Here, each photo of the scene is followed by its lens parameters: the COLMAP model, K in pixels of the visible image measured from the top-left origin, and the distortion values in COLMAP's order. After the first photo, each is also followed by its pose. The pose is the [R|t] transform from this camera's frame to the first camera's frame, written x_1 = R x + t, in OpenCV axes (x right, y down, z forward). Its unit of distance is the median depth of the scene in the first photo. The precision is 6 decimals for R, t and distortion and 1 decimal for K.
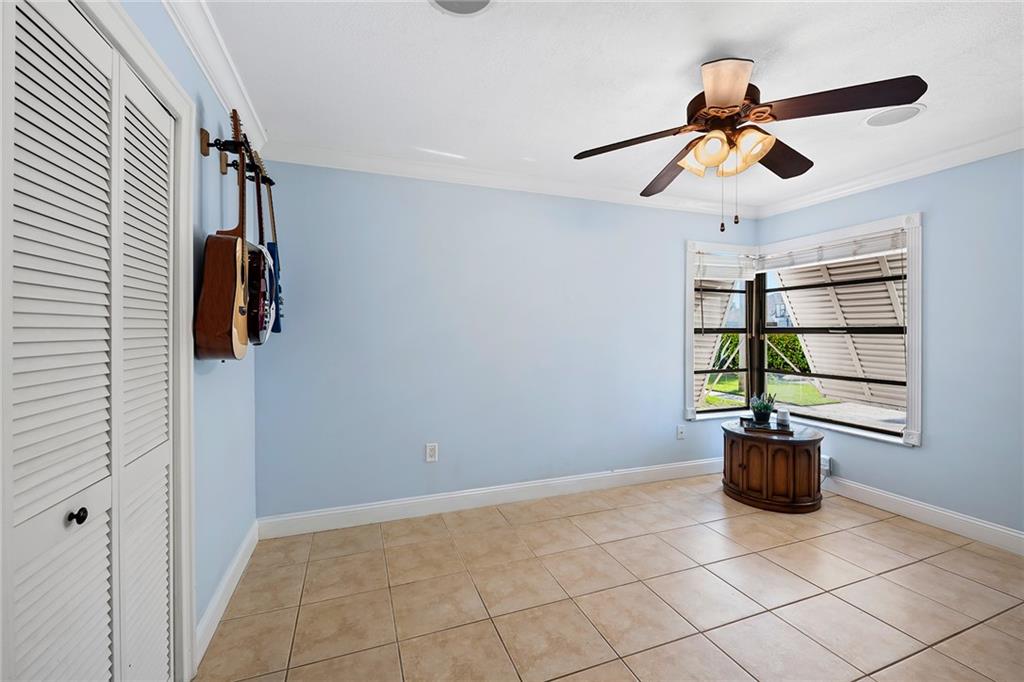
lens RADIAL K [[425.8, 0, 514.6], [0, 425.8, 335.0], [0, 0, 1]] dist [-0.001080, -0.000294]
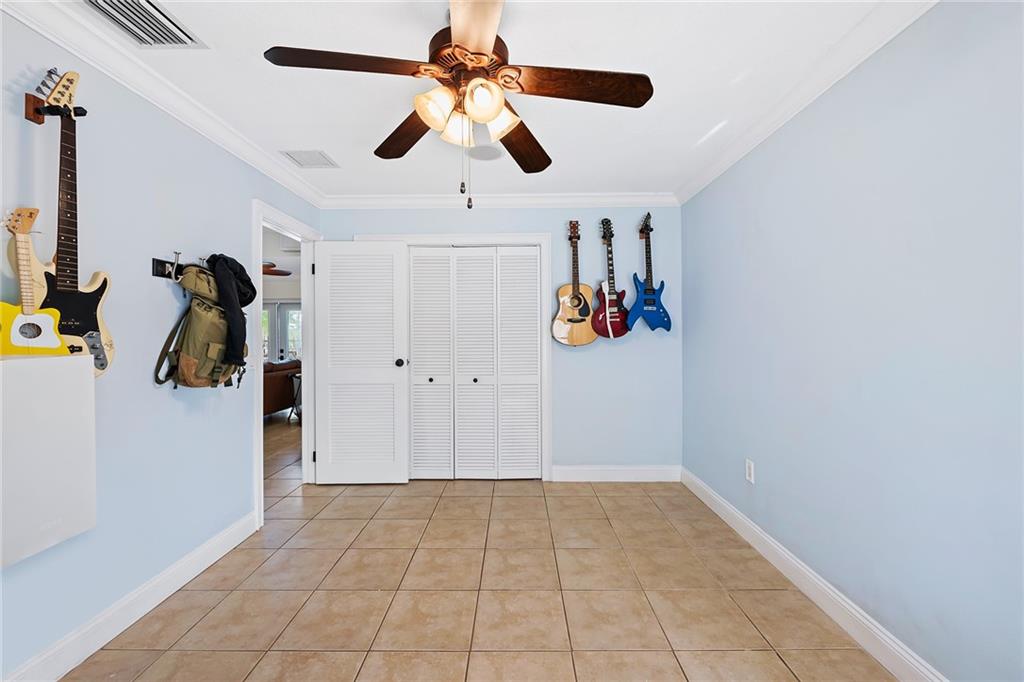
lens RADIAL K [[425.8, 0, 514.6], [0, 425.8, 335.0], [0, 0, 1]] dist [-0.001080, -0.000294]
pose [[-0.360420, 0.004032, -0.932782, 0.975376], [-0.002370, 0.999983, 0.005238, -0.002582], [0.932787, 0.004098, -0.360404, 1.090936]]
